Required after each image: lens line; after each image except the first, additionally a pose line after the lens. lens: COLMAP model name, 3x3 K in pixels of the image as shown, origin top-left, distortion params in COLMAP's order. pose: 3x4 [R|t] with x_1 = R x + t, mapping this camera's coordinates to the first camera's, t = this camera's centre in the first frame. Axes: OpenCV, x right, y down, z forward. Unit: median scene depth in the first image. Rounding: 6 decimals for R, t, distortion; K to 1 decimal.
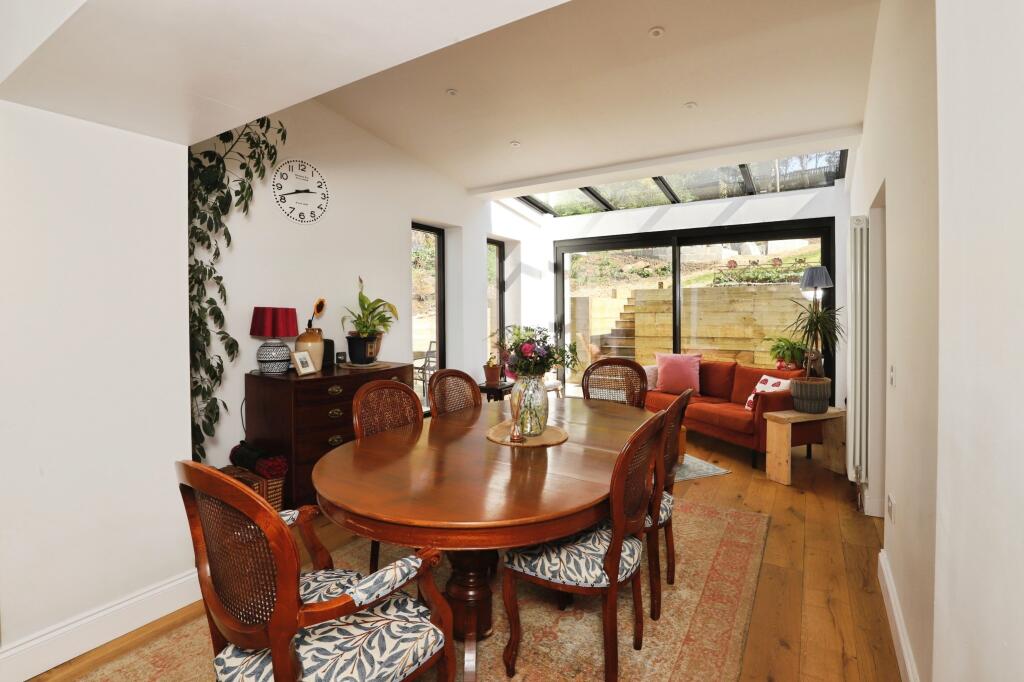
lens RADIAL K [[489.8, 0, 509.2], [0, 489.8, 319.4], [0, 0, 1]] dist [-0.018982, 0.000010]
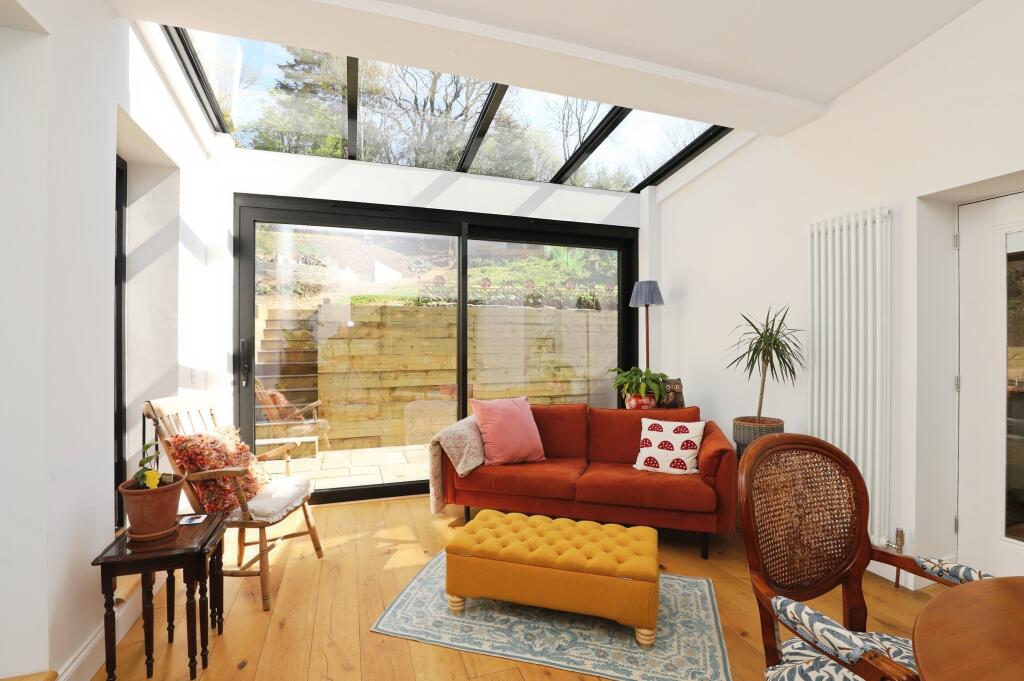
lens RADIAL K [[471.3, 0, 512.0], [0, 471.3, 340.5], [0, 0, 1]] dist [-0.024561, -0.000193]
pose [[0.623694, 0.004312, 0.781656, -0.137549], [0.011759, 0.999820, -0.014898, 0.003547], [-0.781580, 0.018483, 0.623531, 0.605381]]
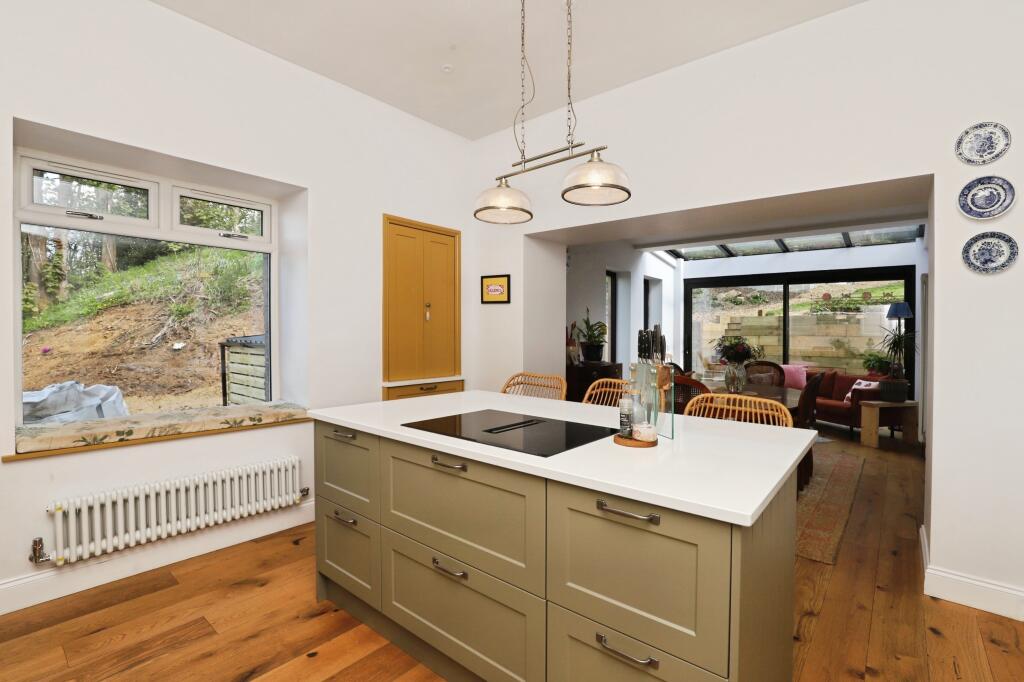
lens RADIAL K [[471.3, 0, 512.0], [0, 471.3, 341.0], [0, 0, 1]] dist [-0.024561, -0.000193]
pose [[0.989936, 0.017394, -0.140446, -0.237084], [-0.017620, 0.999845, -0.000365, 0.018604], [0.140418, 0.002836, 0.990088, -0.397402]]
